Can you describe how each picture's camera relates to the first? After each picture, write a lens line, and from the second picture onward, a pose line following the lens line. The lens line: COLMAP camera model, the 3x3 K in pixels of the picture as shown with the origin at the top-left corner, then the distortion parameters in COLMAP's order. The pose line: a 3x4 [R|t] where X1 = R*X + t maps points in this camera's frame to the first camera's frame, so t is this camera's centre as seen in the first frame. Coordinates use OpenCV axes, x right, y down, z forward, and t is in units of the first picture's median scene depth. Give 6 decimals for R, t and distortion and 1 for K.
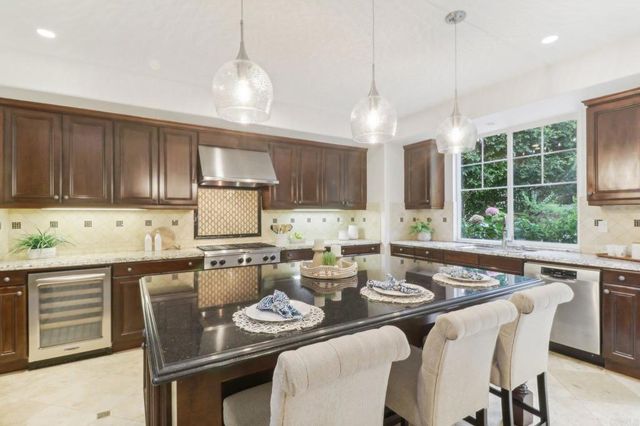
lens RADIAL K [[297.7, 0, 320.5], [0, 297.7, 215.4], [0, 0, 1]] dist [0.004612, 0.000058]
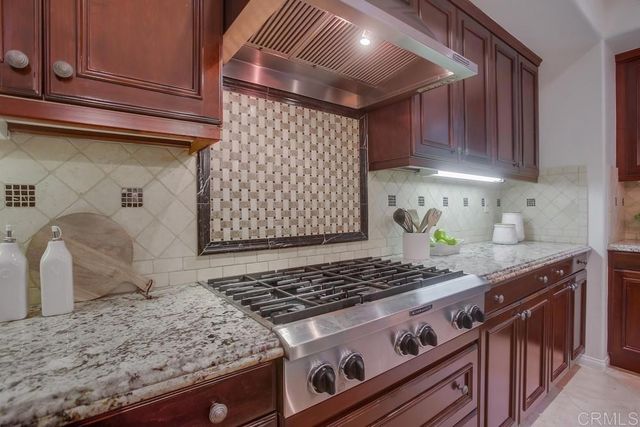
lens RADIAL K [[307.7, 0, 317.0], [0, 307.7, 212.7], [0, 0, 1]] dist [-0.004320, -0.000062]
pose [[0.996234, -0.004380, 0.086589, -0.310967], [0.003861, 0.999974, 0.006165, 0.034380], [-0.086614, -0.005807, 0.996225, 0.641735]]
